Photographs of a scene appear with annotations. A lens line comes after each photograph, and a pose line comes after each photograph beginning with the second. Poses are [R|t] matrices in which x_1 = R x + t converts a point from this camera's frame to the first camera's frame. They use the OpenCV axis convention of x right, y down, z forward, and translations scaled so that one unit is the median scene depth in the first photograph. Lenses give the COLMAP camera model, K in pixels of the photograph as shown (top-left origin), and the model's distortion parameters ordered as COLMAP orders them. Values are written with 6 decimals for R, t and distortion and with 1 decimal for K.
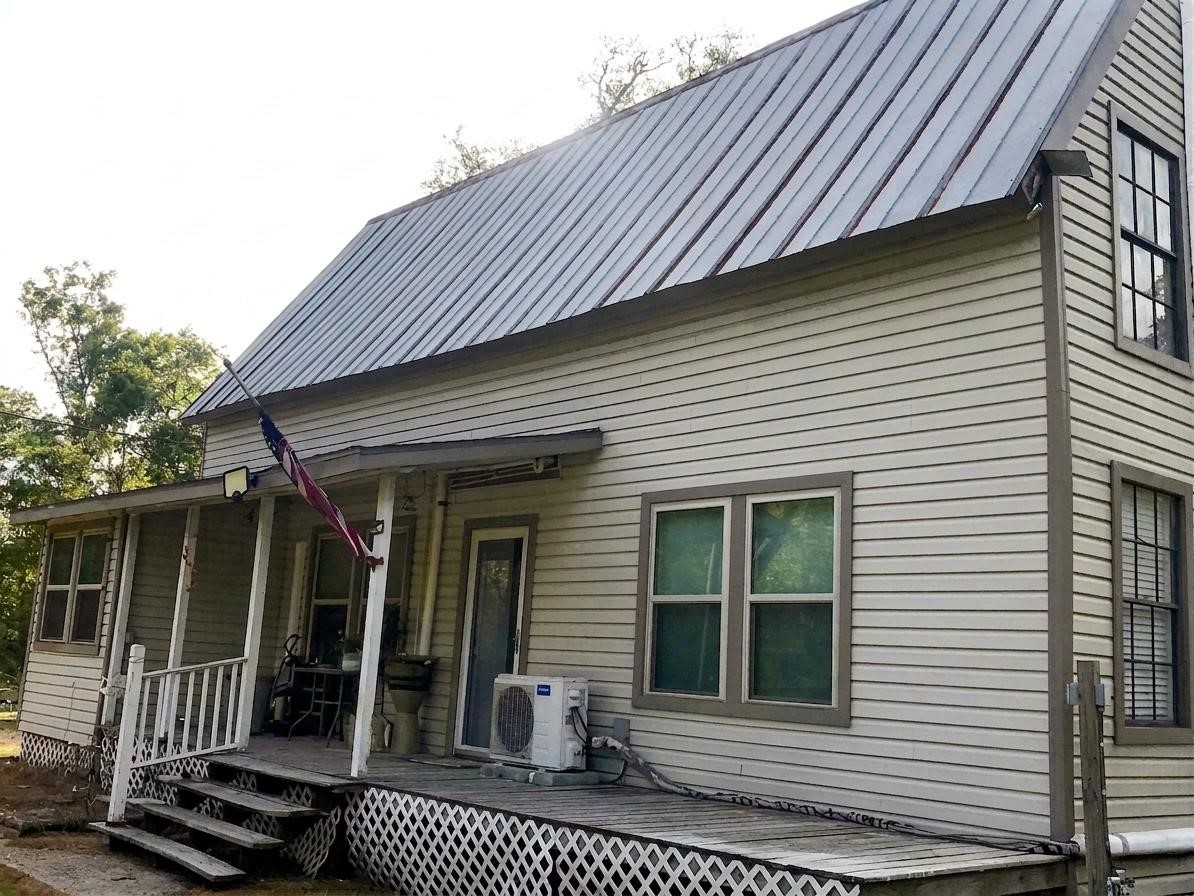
lens RADIAL K [[1219.6, 0, 617.6], [0, 1219.6, 446.8], [0, 0, 1]] dist [0.251203, -0.711833]
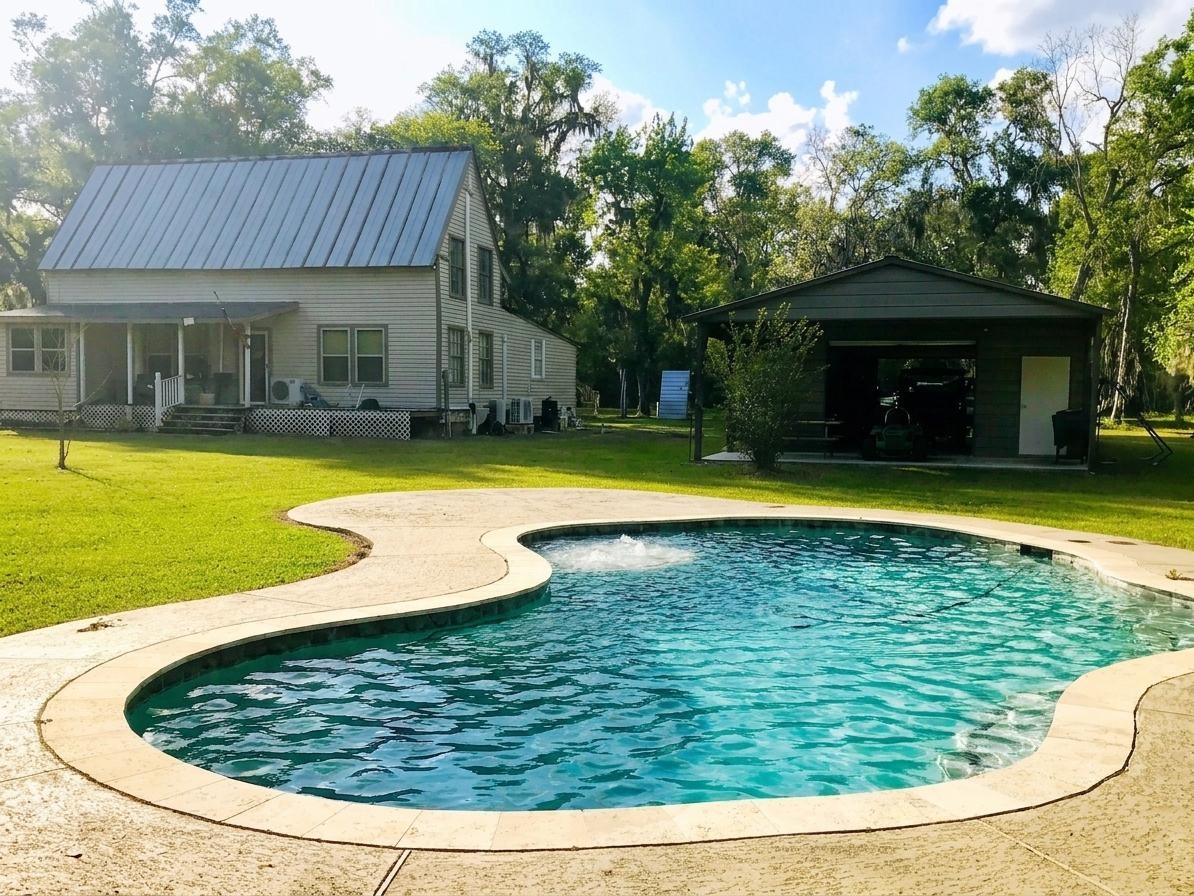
lens RADIAL K [[1219.6, 0, 617.6], [0, 1219.6, 446.8], [0, 0, 1]] dist [0.251203, -0.711833]
pose [[0.838455, -0.071221, 0.540296, -1.185165], [-0.064512, 0.971481, 0.228172, -0.478205], [-0.541138, -0.226168, 0.809949, -2.353770]]
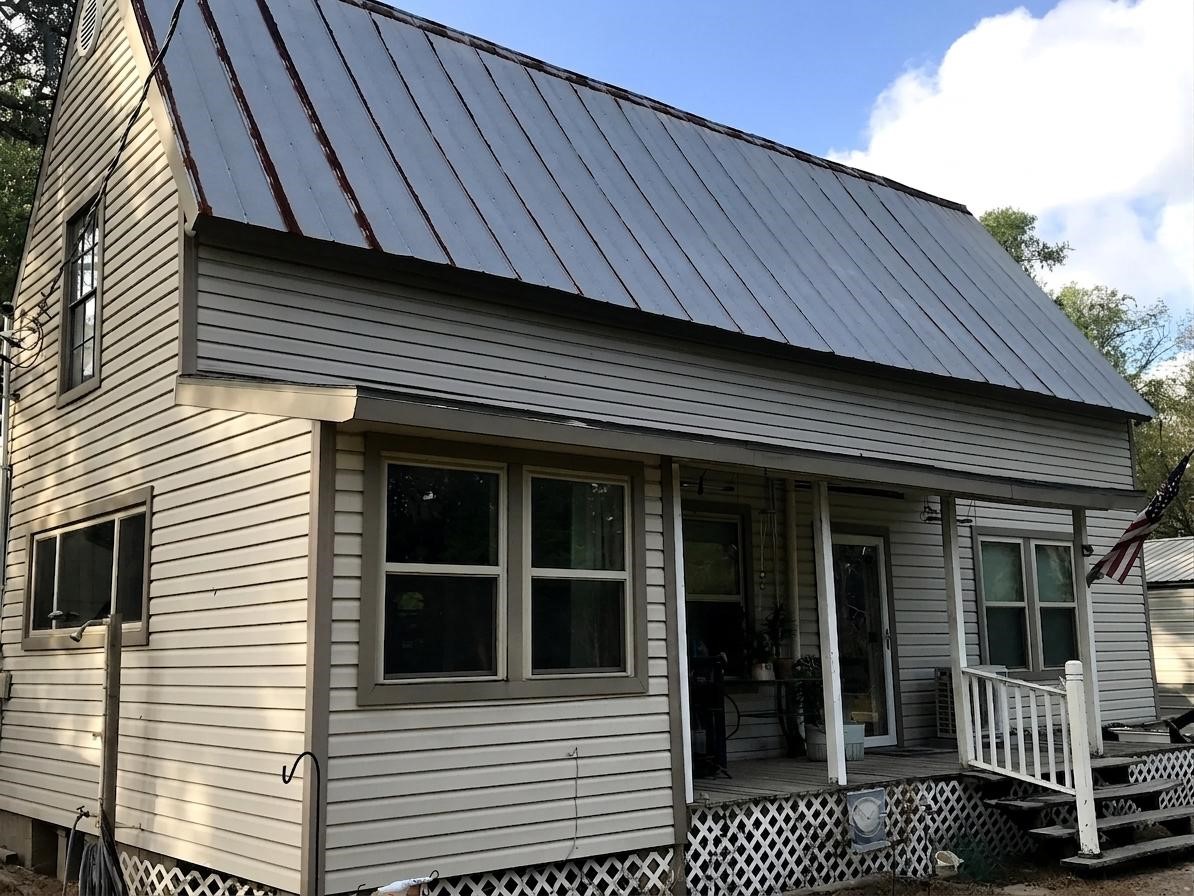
lens RADIAL K [[1219.6, 0, 617.6], [0, 1219.6, 446.8], [0, 0, 1]] dist [0.251203, -0.711833]
pose [[0.053712, 0.094433, 0.994081, -1.390784], [-0.176664, 0.980713, -0.083617, 0.141602], [-0.982805, -0.171127, 0.069359, 1.355347]]
